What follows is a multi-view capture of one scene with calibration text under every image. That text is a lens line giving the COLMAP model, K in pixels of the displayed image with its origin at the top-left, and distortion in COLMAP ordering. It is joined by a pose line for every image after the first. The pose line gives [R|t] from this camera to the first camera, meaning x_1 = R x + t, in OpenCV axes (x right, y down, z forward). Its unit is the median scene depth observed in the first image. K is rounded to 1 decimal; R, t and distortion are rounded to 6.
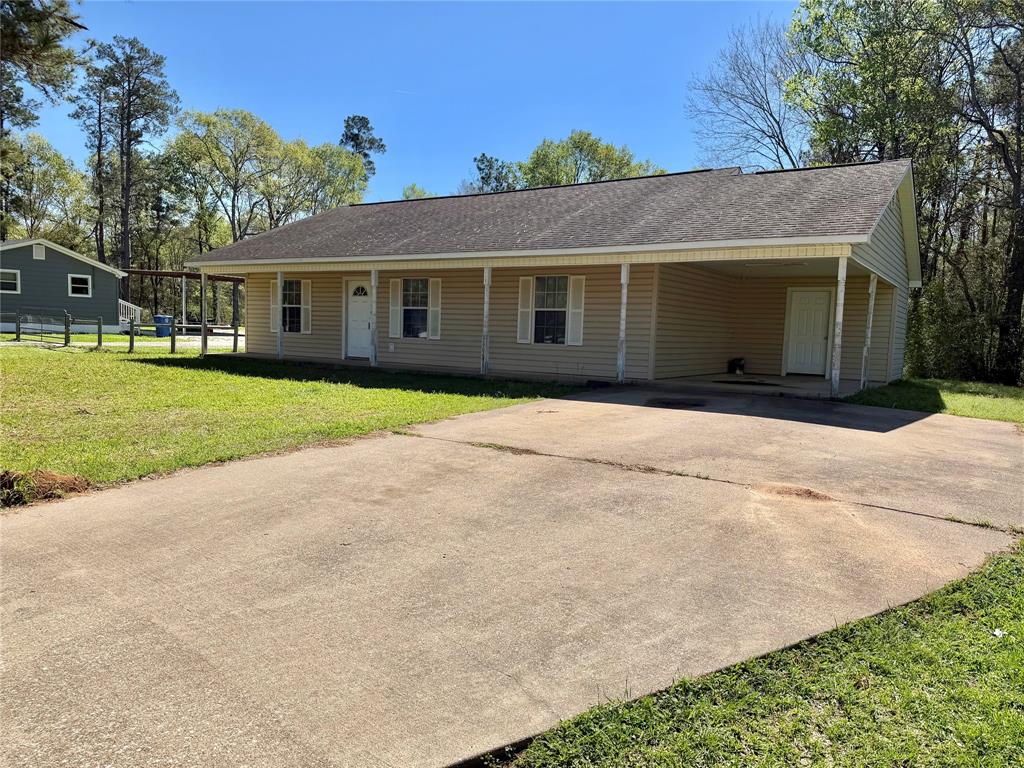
lens RADIAL K [[718.6, 0, 519.8], [0, 718.6, 389.4], [0, 0, 1]] dist [0.054237, -0.069816]
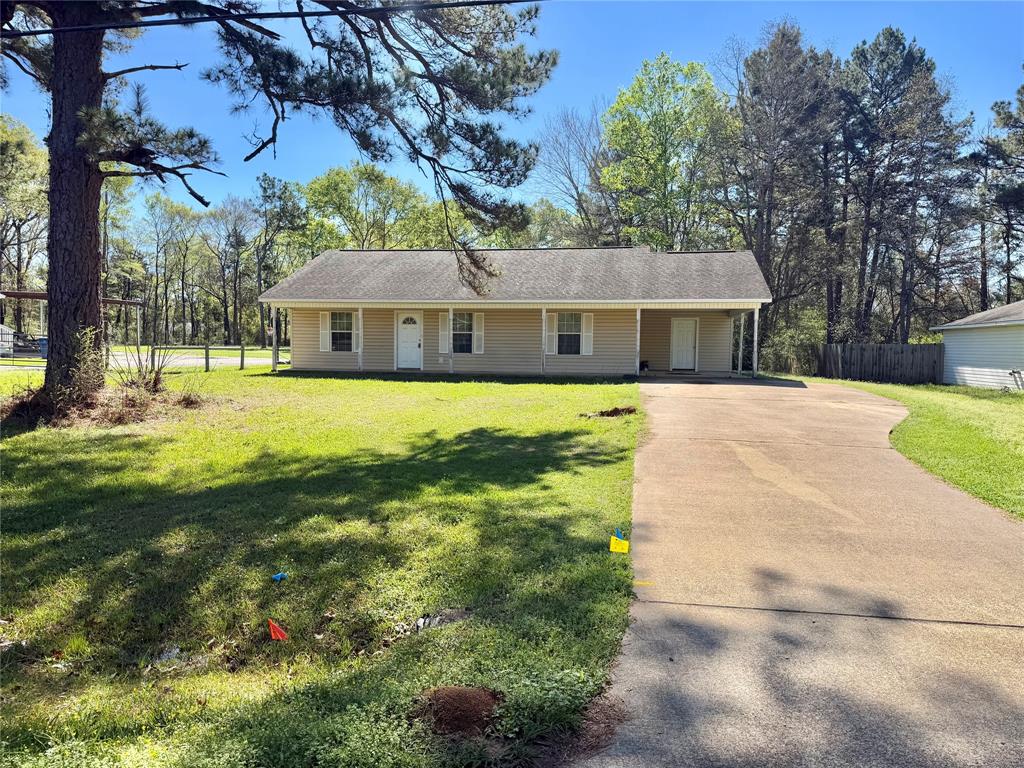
lens RADIAL K [[718.6, 0, 516.8], [0, 718.6, 379.2], [0, 0, 1]] dist [0.054237, -0.069816]
pose [[0.918048, -0.039297, 0.394518, -0.603345], [0.049620, 0.998640, -0.015993, 0.009642], [-0.393353, 0.034259, 0.918749, -0.367323]]
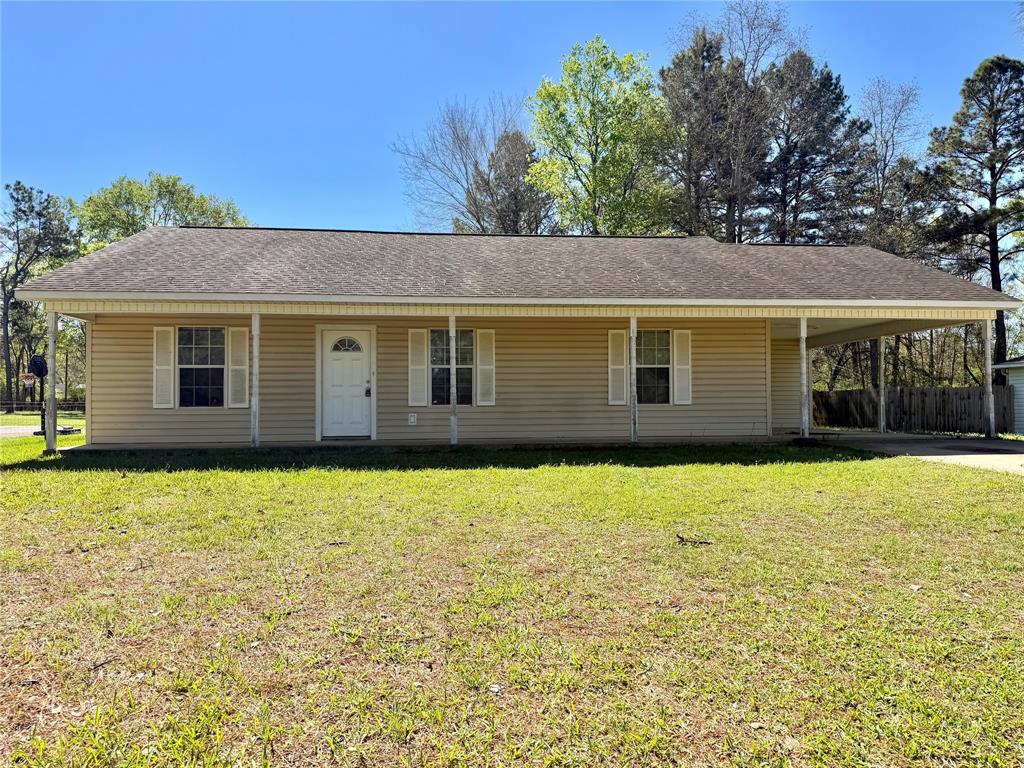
lens RADIAL K [[718.6, 0, 513.1], [0, 718.6, 384.3], [0, 0, 1]] dist [0.054237, -0.069816]
pose [[0.777529, -0.017382, 0.628606, -0.565422], [0.081383, 0.993993, -0.073179, -0.031197], [-0.623558, 0.108057, 0.774273, 0.350218]]
